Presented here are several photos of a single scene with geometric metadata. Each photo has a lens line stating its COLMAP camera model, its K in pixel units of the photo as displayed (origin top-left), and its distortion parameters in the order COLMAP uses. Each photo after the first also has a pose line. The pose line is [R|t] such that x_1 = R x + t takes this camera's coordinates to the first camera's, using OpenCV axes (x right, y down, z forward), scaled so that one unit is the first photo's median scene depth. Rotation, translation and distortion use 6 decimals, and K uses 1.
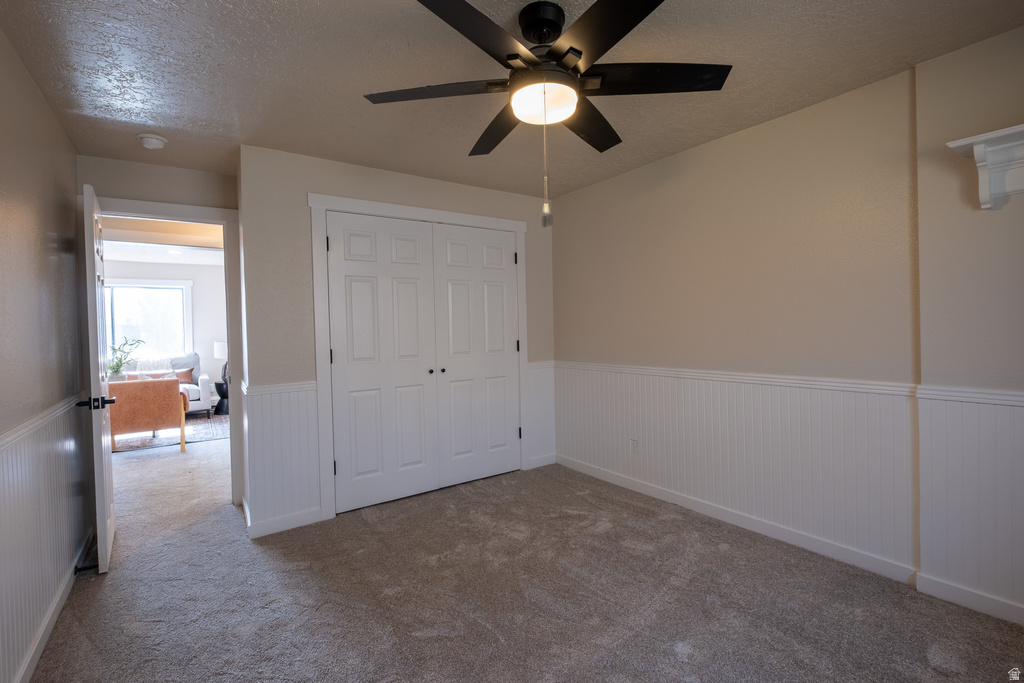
lens RADIAL K [[450.6, 0, 512.0], [0, 450.6, 341.5], [0, 0, 1]] dist [-0.000176, -0.000089]
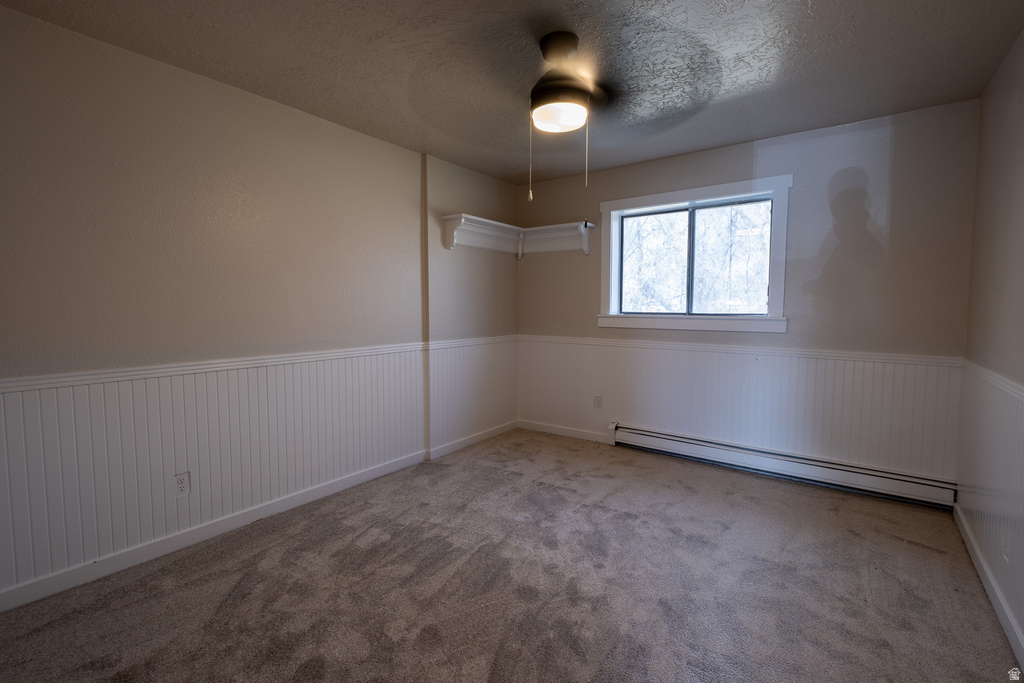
lens RADIAL K [[464.5, 0, 510.6], [0, 464.5, 335.7], [0, 0, 1]] dist [-0.001797, -0.000501]
pose [[-0.306578, -0.028591, 0.951416, -0.878322], [0.038951, 0.998335, 0.042552, 0.006823], [-0.951048, 0.050104, -0.304954, 1.218412]]
